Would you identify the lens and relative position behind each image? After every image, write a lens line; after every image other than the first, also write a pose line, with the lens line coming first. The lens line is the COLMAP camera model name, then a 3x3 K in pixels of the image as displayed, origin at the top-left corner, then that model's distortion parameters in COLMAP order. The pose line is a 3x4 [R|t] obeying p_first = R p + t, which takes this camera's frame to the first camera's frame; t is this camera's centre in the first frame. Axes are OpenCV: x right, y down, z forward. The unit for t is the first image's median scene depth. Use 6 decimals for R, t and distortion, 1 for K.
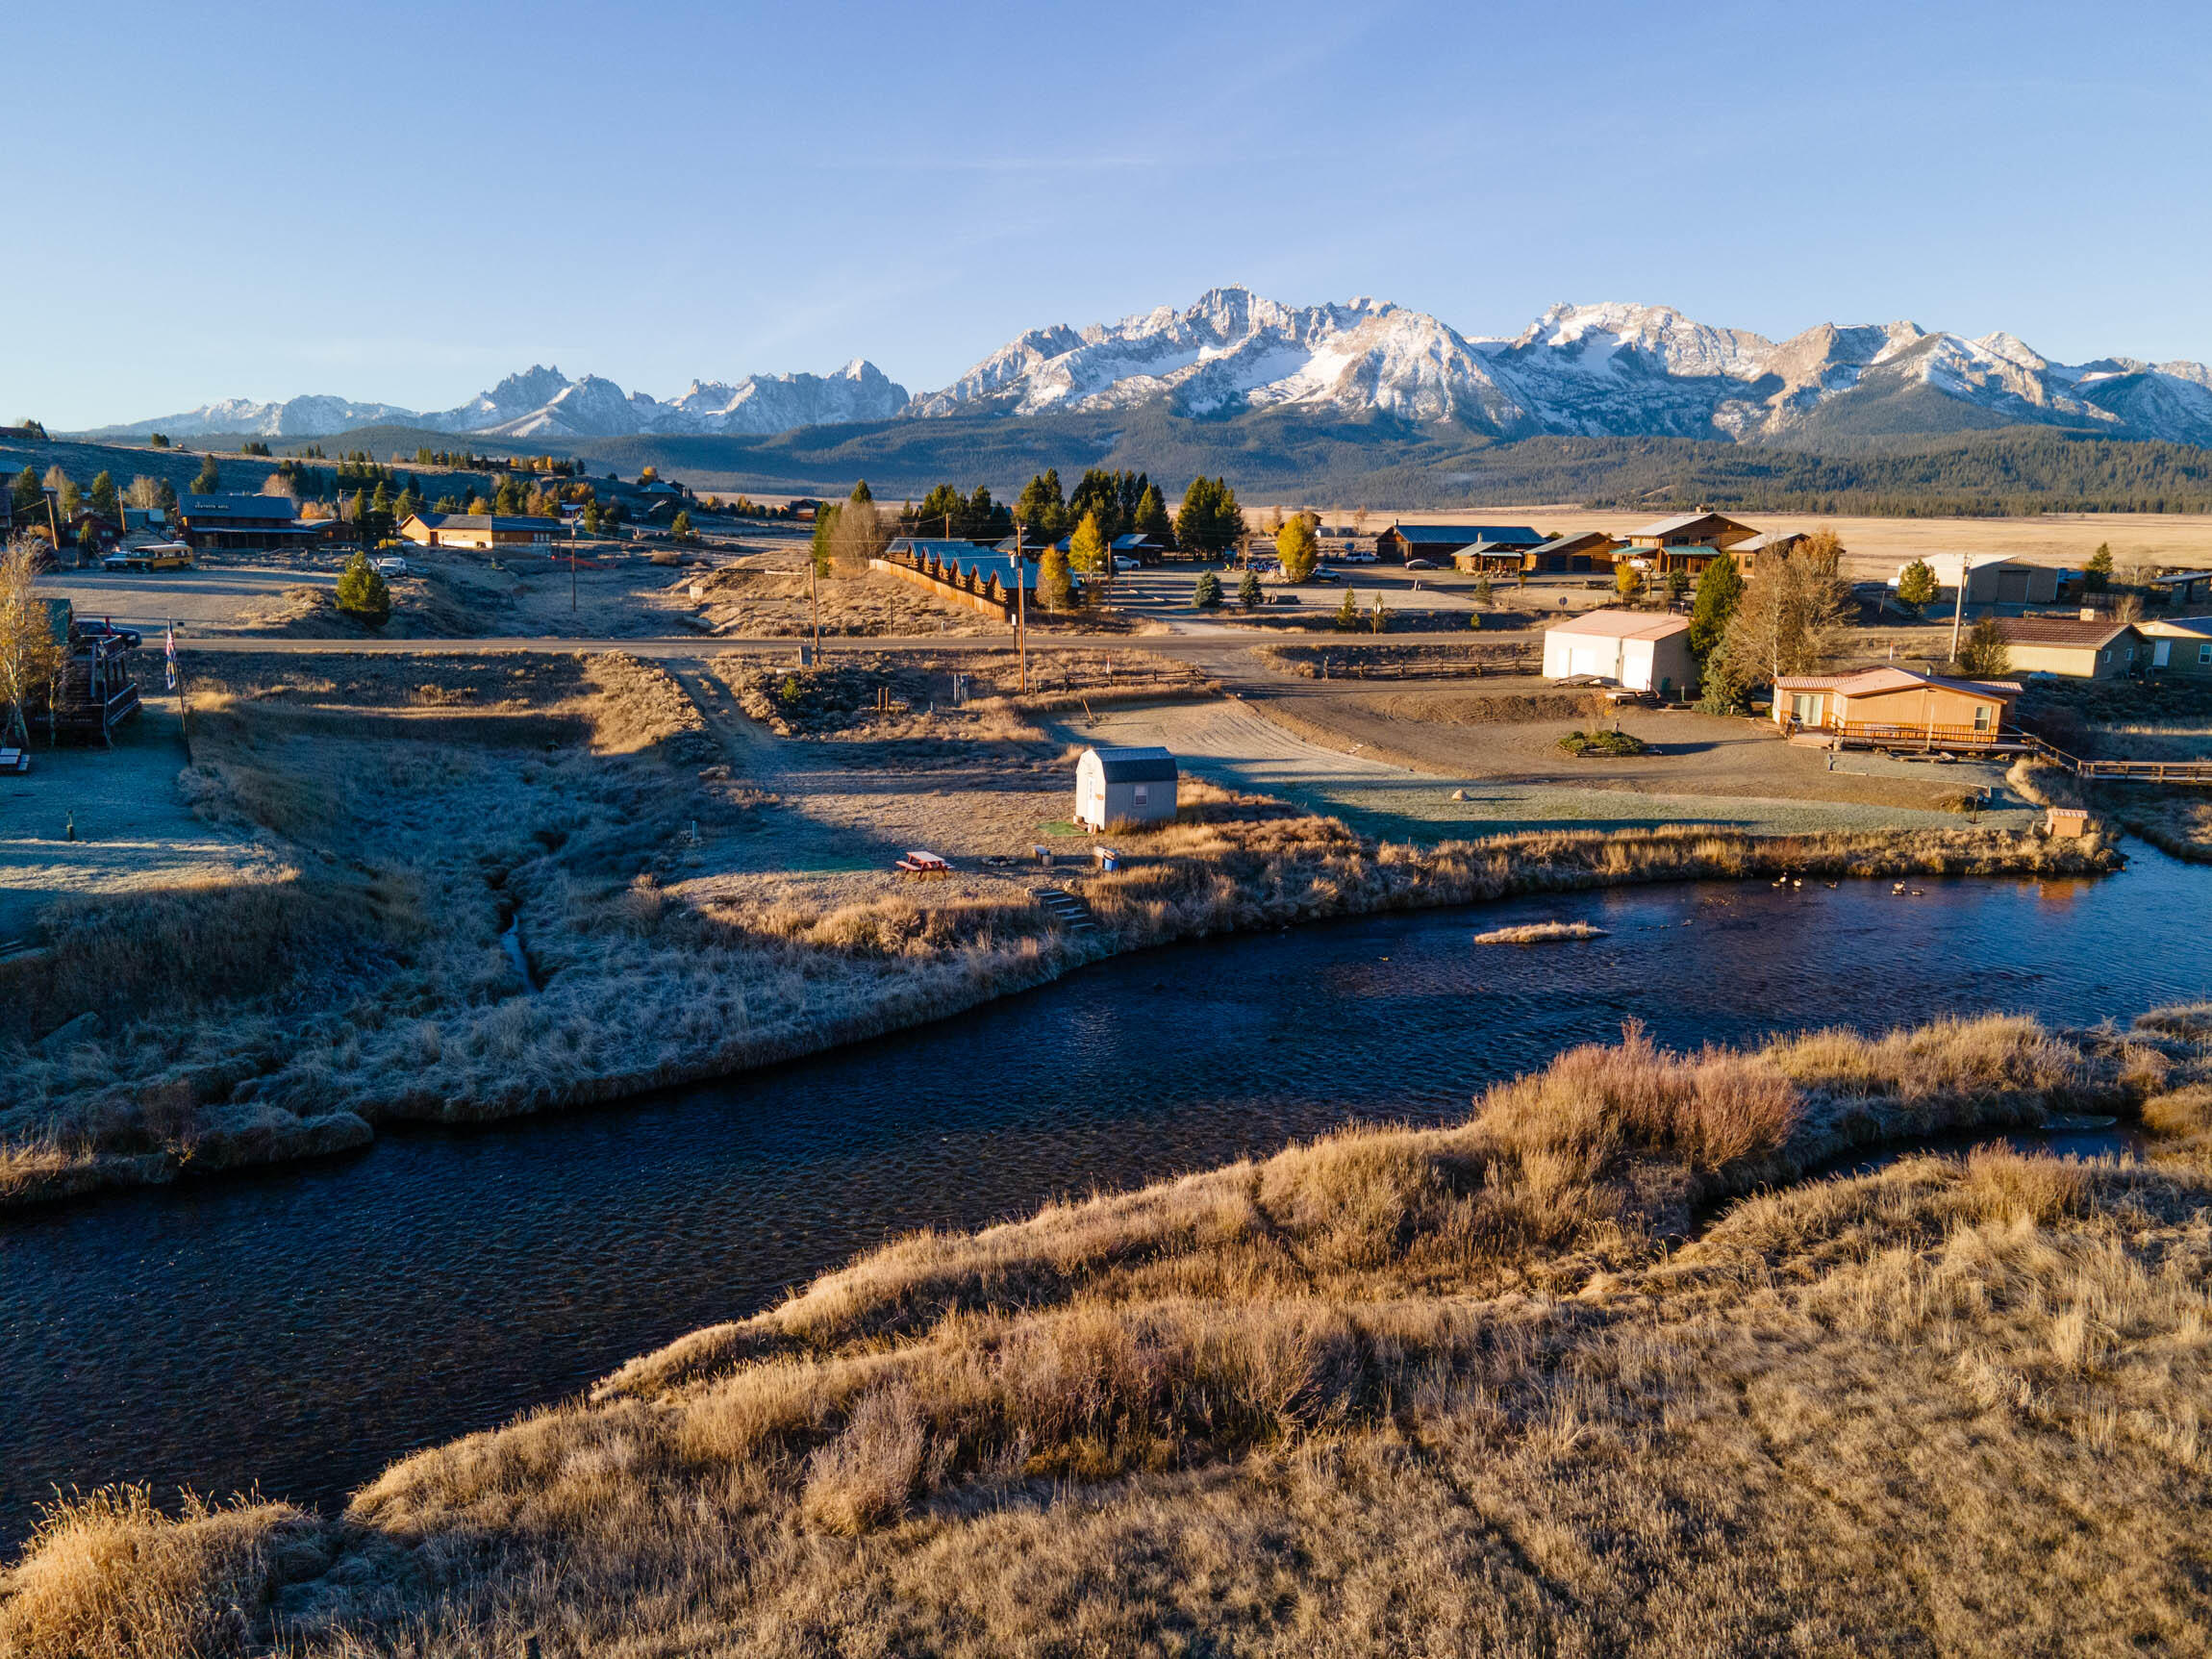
lens RADIAL K [[1607.4, 0, 1106.0], [0, 1607.4, 829.5], [0, 0, 1]] dist [0.029723, 0.030795]
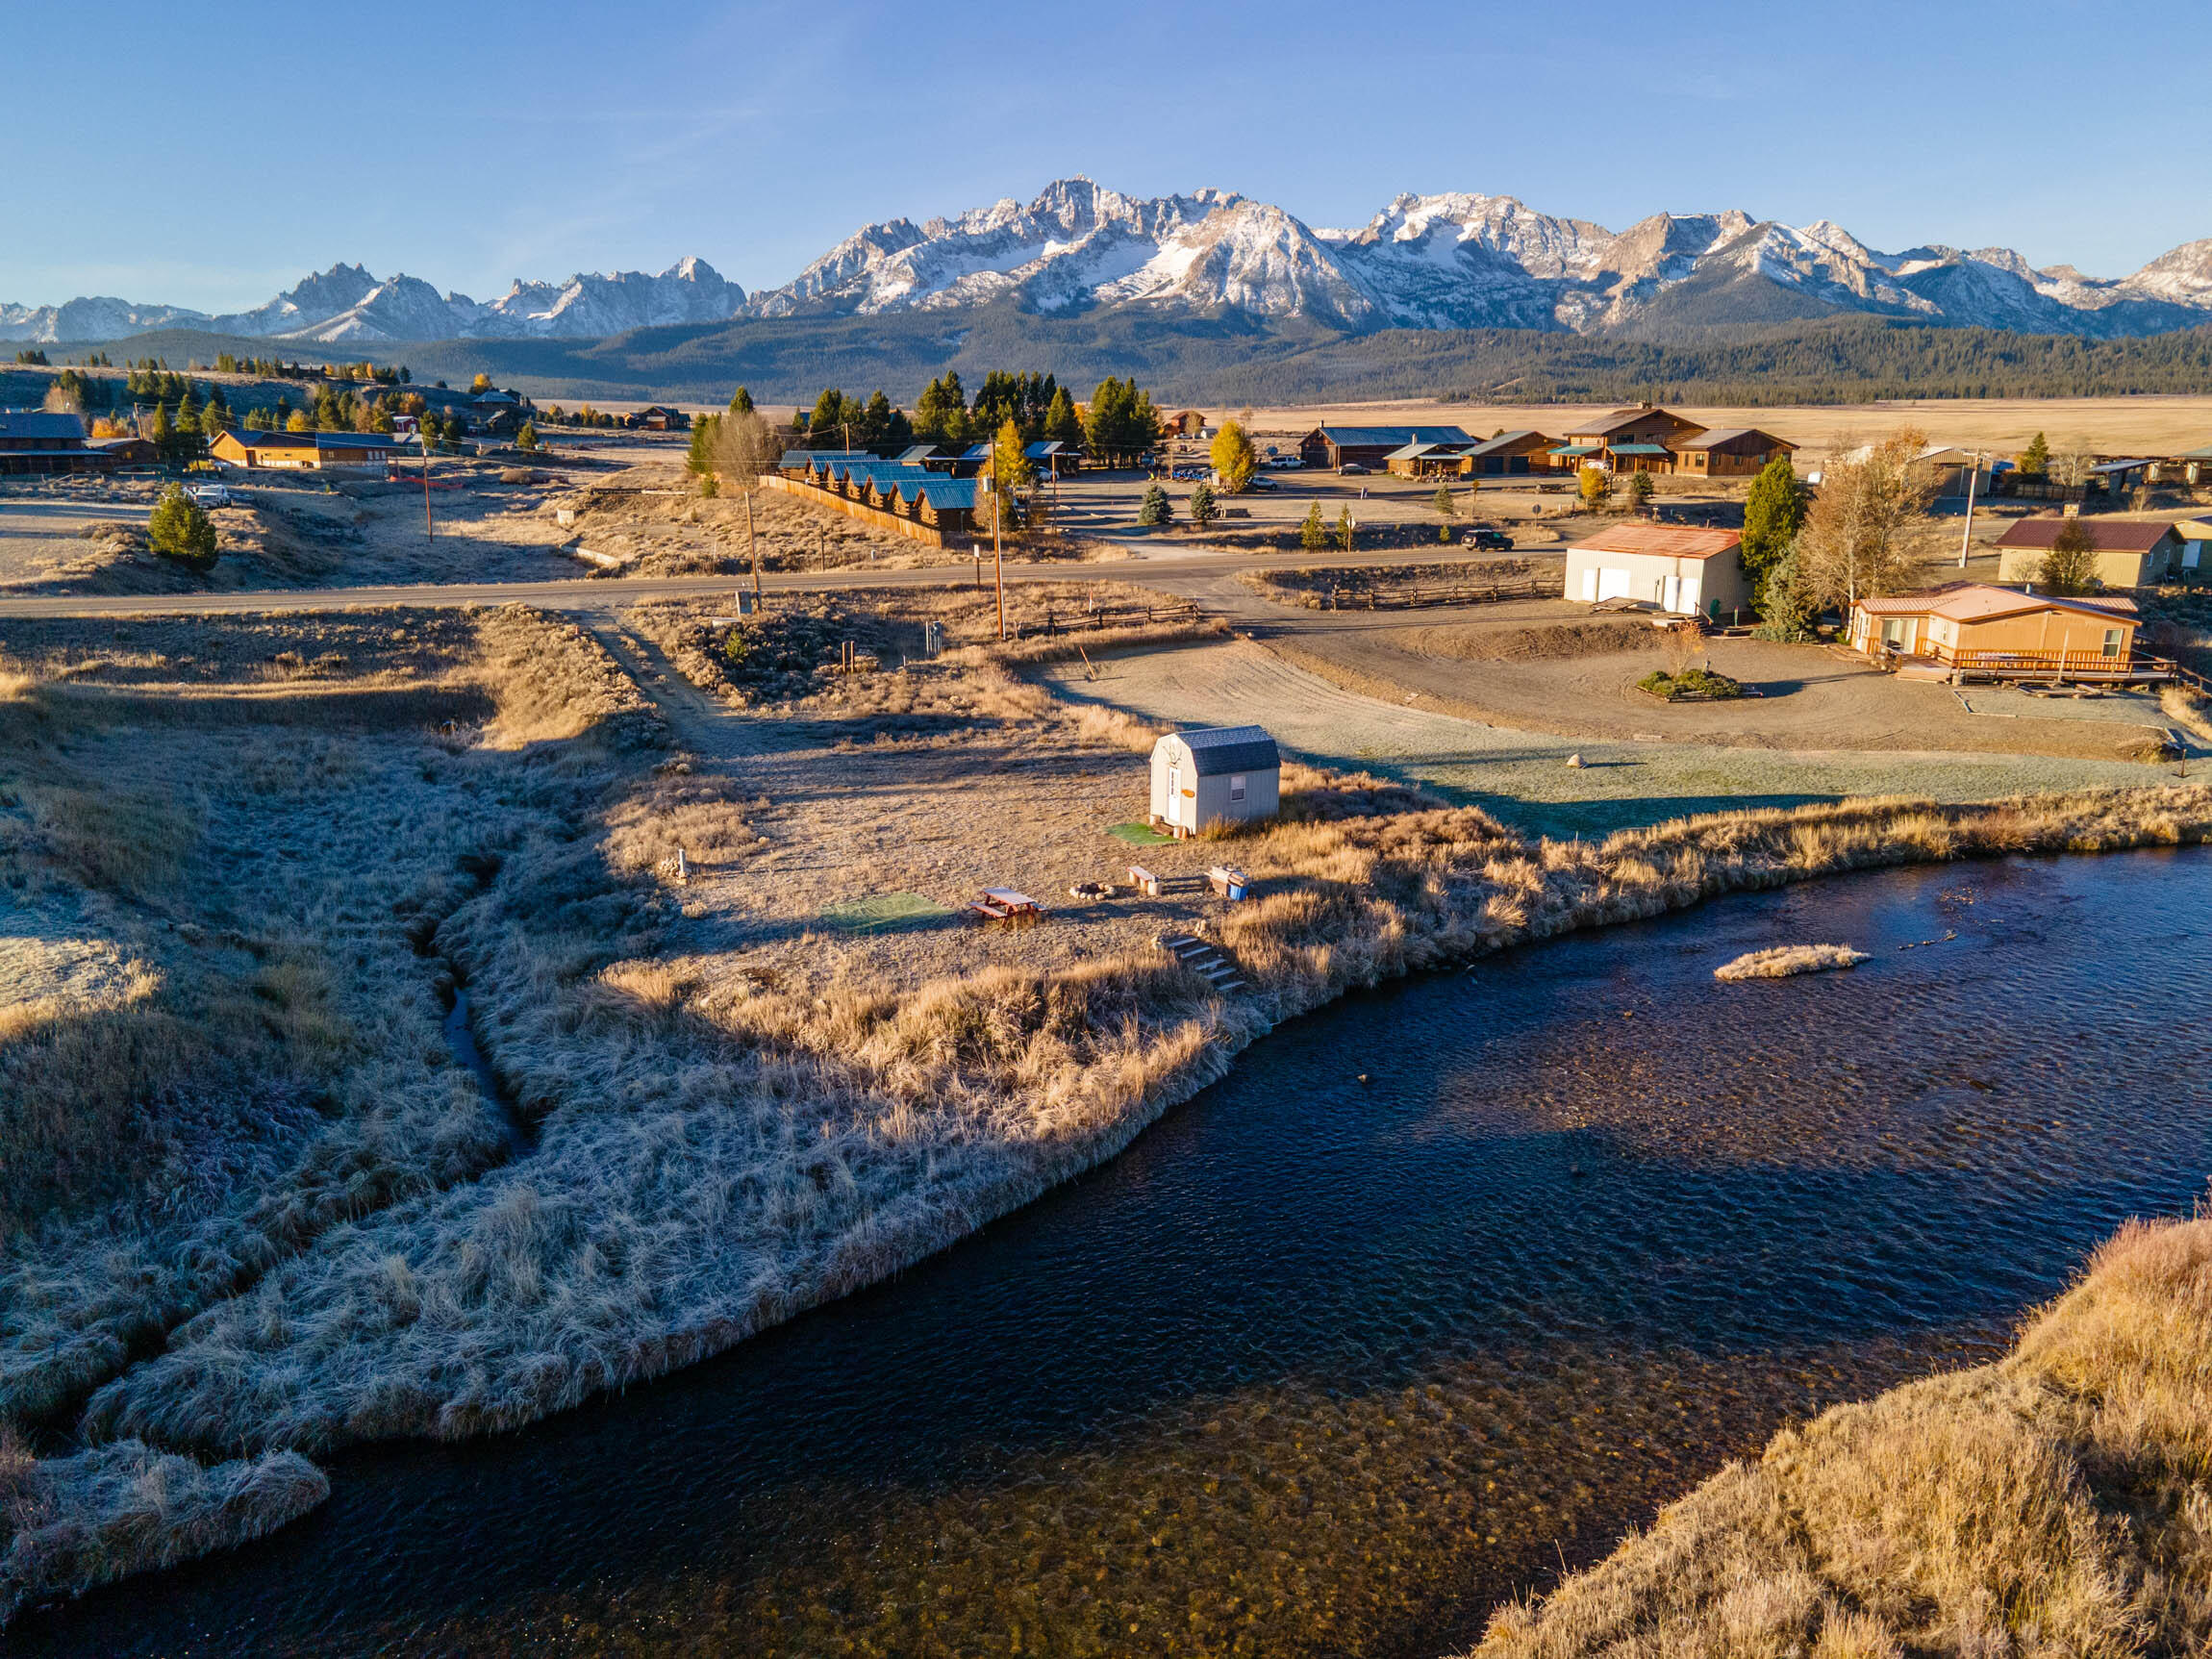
lens RADIAL K [[1611.5, 0, 1106.0], [0, 1611.5, 829.5], [0, 0, 1]] dist [0.008842, 0.072770]
pose [[0.995782, -0.038813, 0.083142, -0.073397], [0.033899, 0.997640, 0.059716, -0.033728], [-0.085264, -0.056646, 0.994747, 0.135329]]
